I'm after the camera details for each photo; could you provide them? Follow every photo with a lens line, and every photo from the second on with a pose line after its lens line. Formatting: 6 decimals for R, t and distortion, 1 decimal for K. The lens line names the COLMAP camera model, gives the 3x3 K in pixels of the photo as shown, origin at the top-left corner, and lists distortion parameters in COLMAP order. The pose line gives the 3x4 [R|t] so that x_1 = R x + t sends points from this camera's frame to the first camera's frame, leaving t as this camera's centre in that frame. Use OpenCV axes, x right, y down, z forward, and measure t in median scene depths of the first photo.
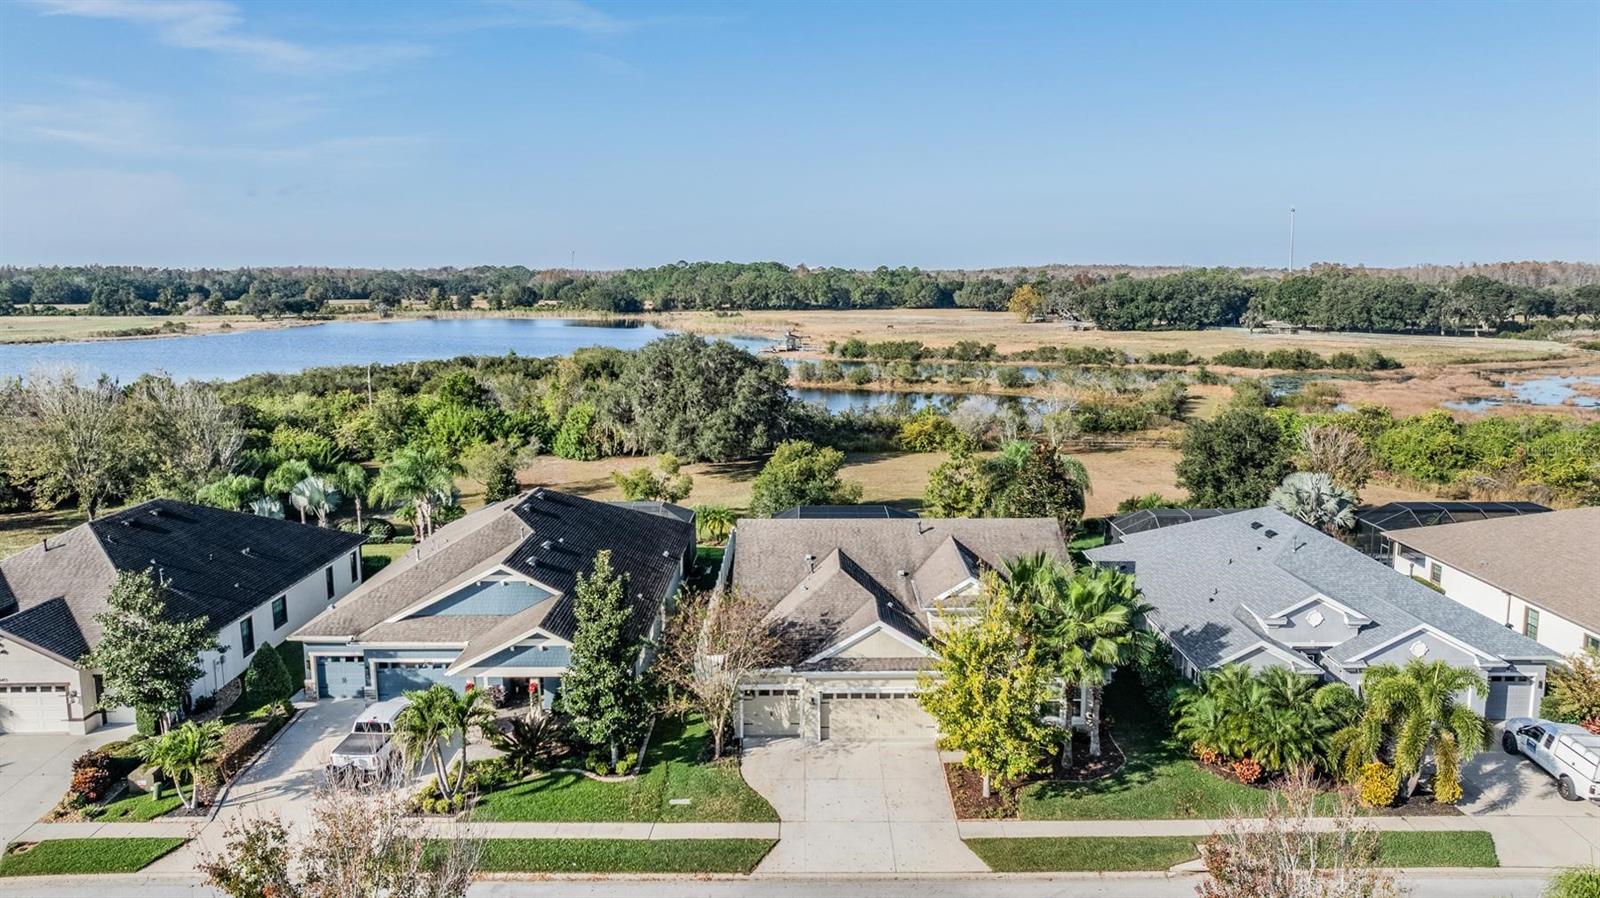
lens RADIAL K [[1119.8, 0, 822.4], [0, 1119.8, 411.7], [0, 0, 1]] dist [-0.029087, 0.027184]
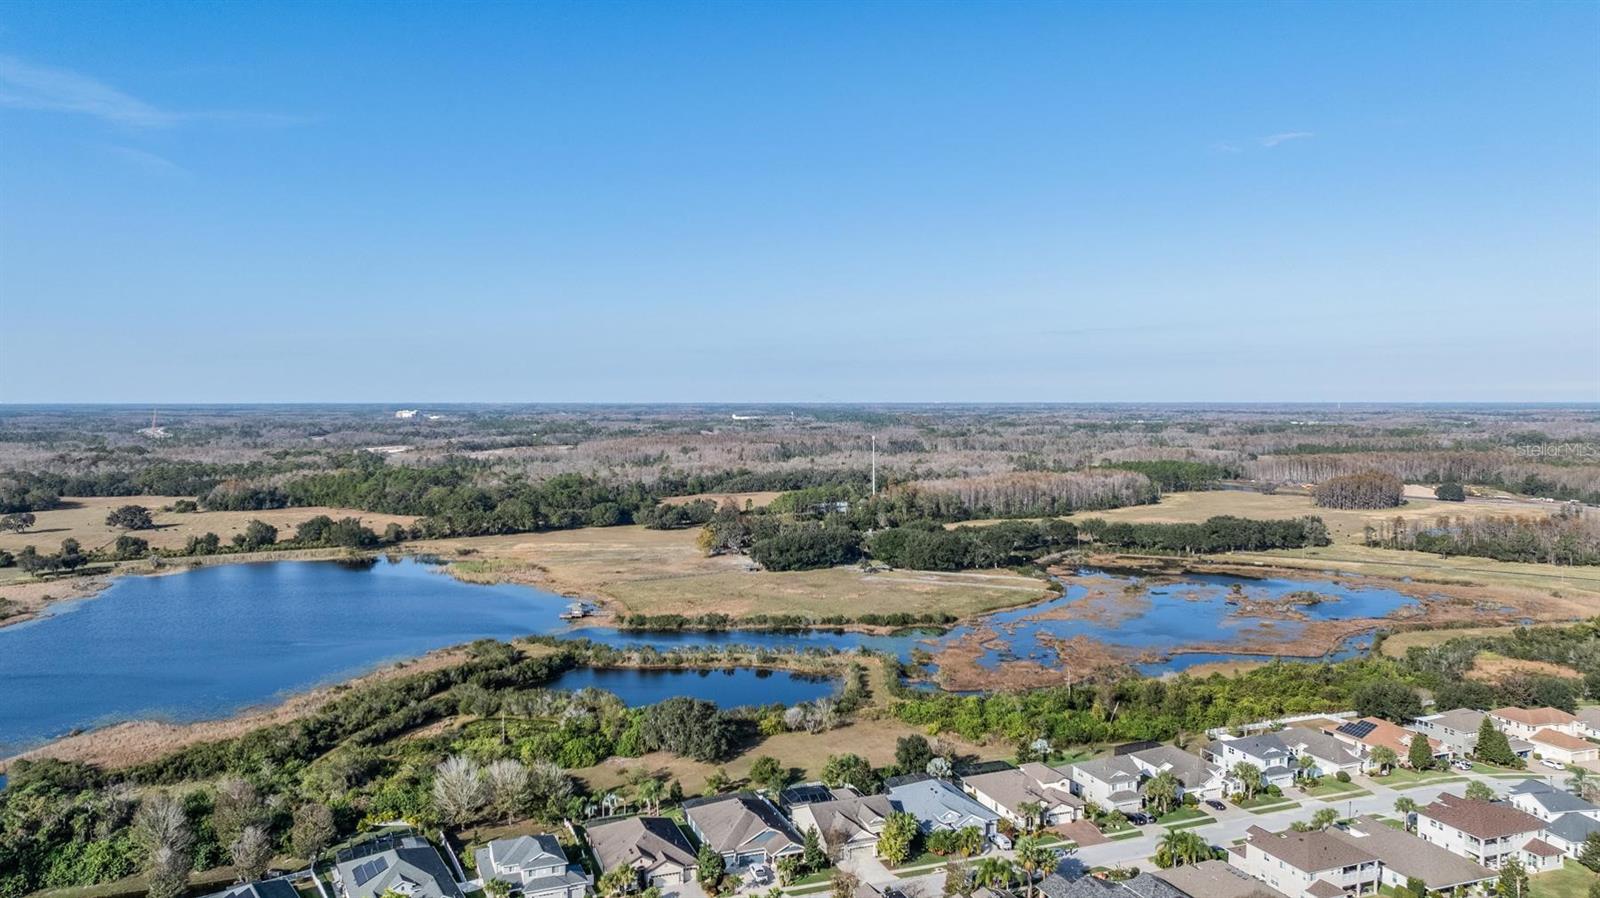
lens RADIAL K [[1119.8, 0, 802.8], [0, 1119.8, 464.4], [0, 0, 1]] dist [-0.029087, 0.027184]
pose [[0.938748, -0.019826, 0.344033, -0.646544], [0.041661, 0.997551, -0.056189, -0.396149], [-0.342077, 0.067080, 0.937275, -1.227844]]
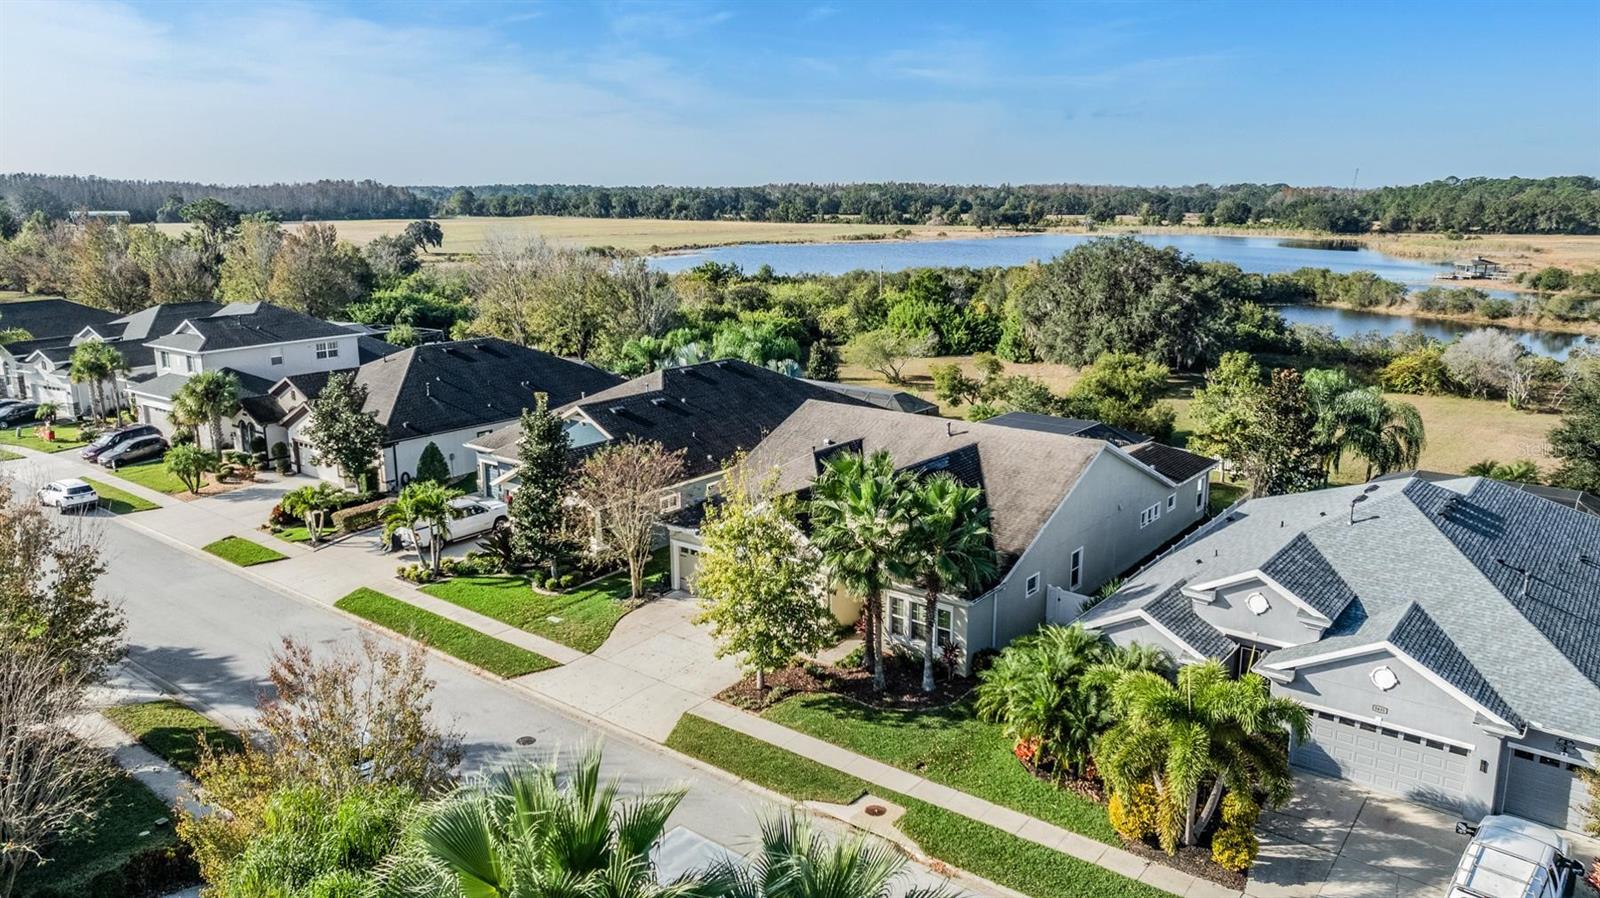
lens RADIAL K [[1119.8, 0, 825.7], [0, 1119.8, 442.2], [0, 0, 1]] dist [-0.029087, 0.027184]
pose [[0.786418, 0.135081, -0.602743, 0.262898], [-0.076449, 0.989578, 0.122029, 0.005116], [0.612945, -0.049887, 0.788549, 0.102351]]
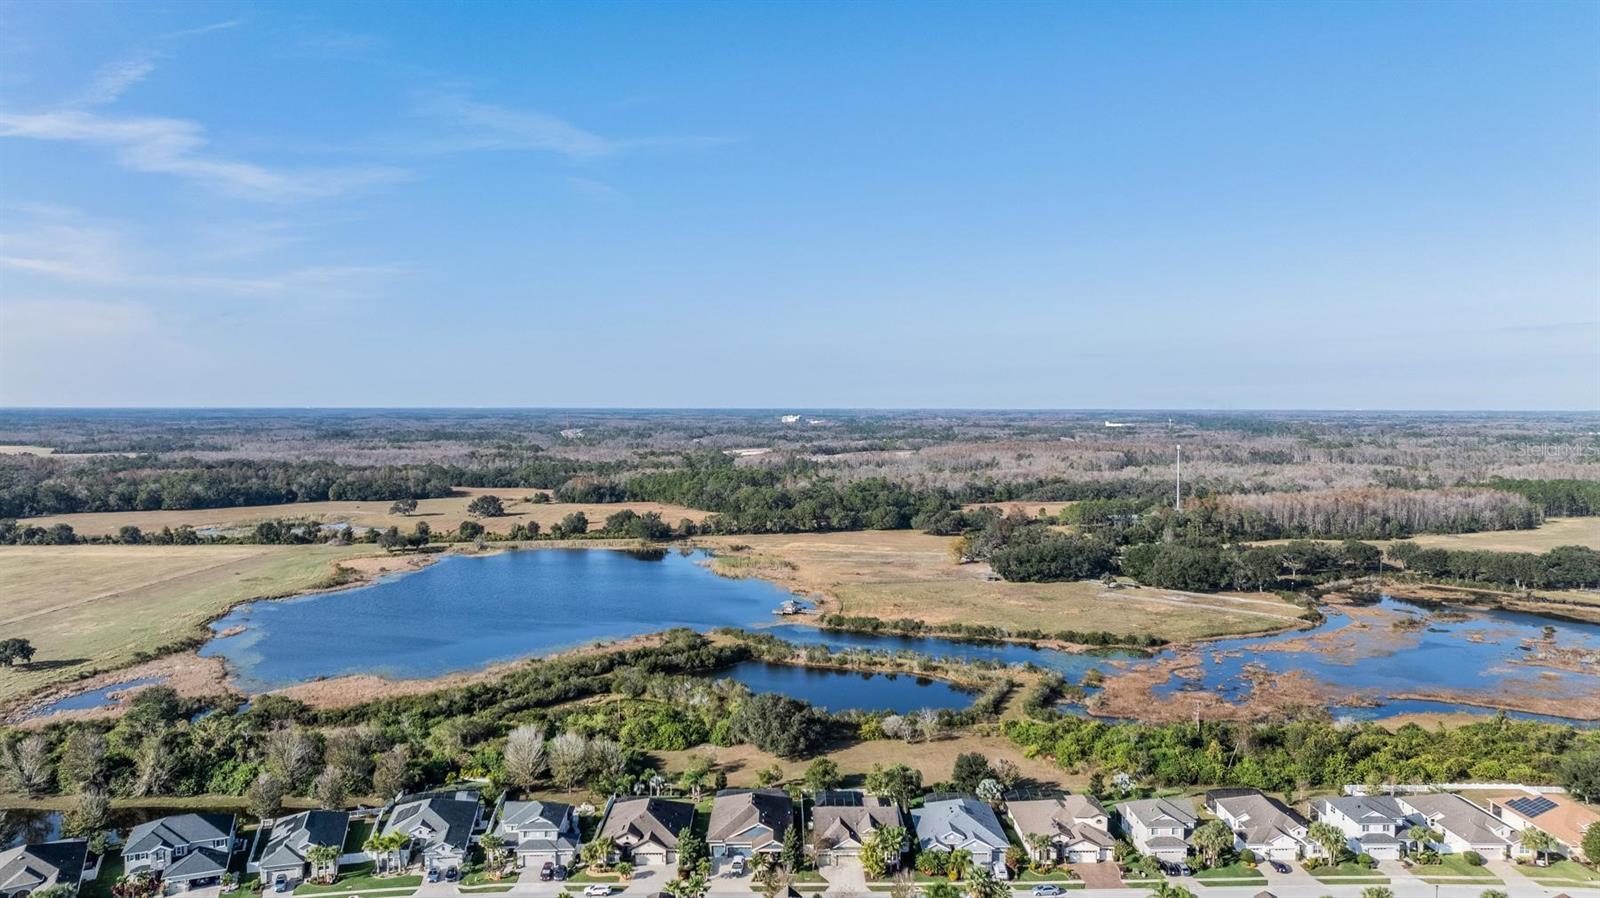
lens RADIAL K [[1119.8, 0, 801.3], [0, 1119.8, 447.2], [0, 0, 1]] dist [-0.029087, 0.027184]
pose [[0.999992, 0.002357, 0.003220, -0.061710], [-0.002079, 0.996485, -0.083750, -0.381667], [-0.003406, 0.083742, 0.996482, -1.367685]]
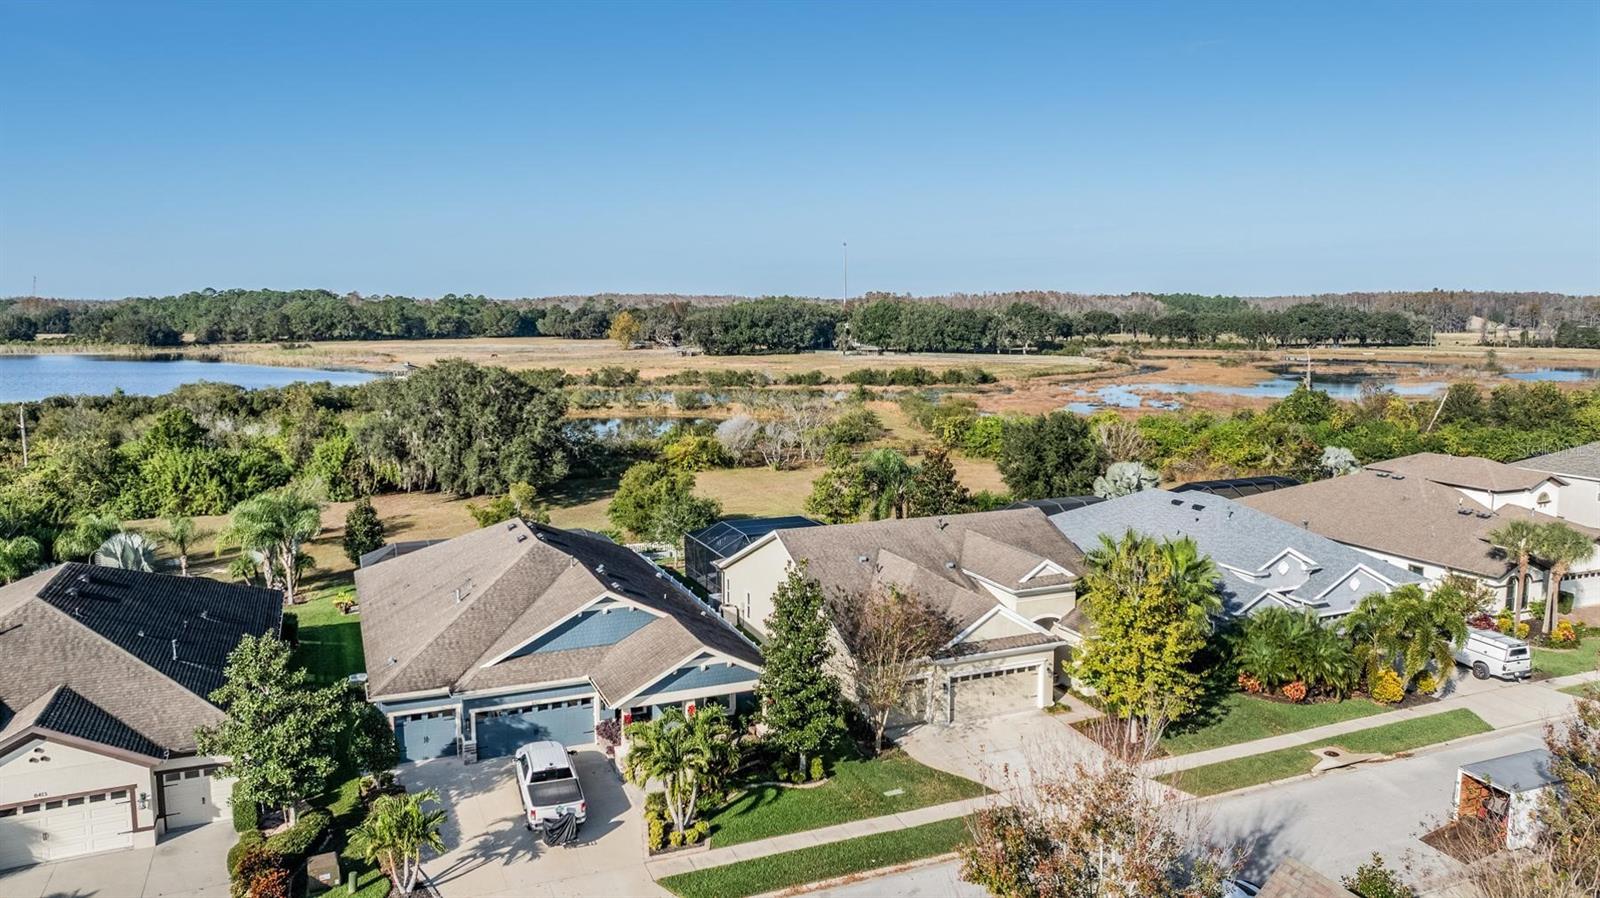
lens RADIAL K [[1119.8, 0, 807.3], [0, 1119.8, 433.9], [0, 0, 1]] dist [-0.029087, 0.027184]
pose [[0.922530, -0.043895, 0.383422, -0.207009], [0.046364, 0.998921, 0.002805, 0.003833], [-0.383131, 0.015189, 0.923569, 0.024884]]
